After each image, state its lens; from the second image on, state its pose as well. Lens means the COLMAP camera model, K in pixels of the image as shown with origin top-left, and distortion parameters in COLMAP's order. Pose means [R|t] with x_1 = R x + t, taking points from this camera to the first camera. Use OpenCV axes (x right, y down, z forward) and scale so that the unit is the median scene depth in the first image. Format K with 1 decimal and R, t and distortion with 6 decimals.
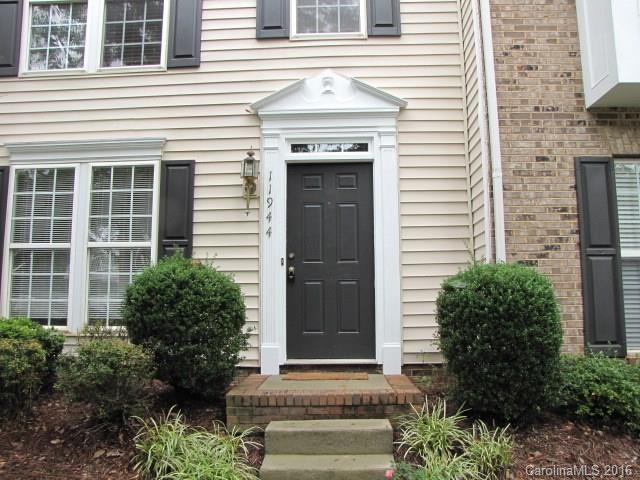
lens RADIAL K [[528.0, 0, 320.3], [0, 528.0, 241.7], [0, 0, 1]] dist [-0.122519, 0.011179]
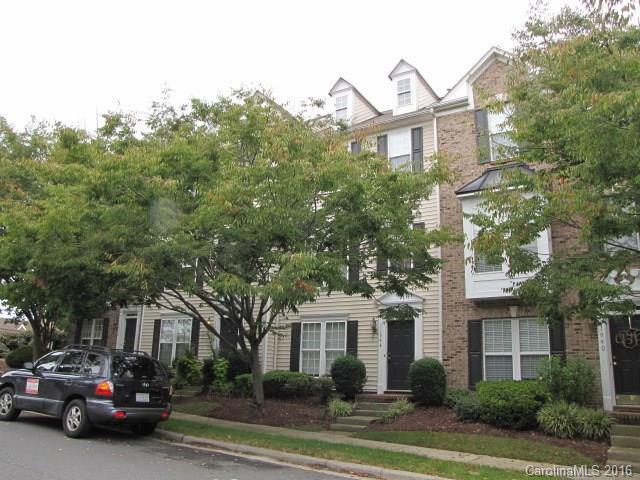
lens RADIAL K [[528.0, 0, 319.7], [0, 528.0, 239.3], [0, 0, 1]] dist [-0.122519, 0.011179]
pose [[0.862168, -0.097957, -0.497063, 1.122242], [0.019875, 0.986914, -0.160019, -0.140315], [0.506233, 0.128084, 0.852832, -1.737848]]
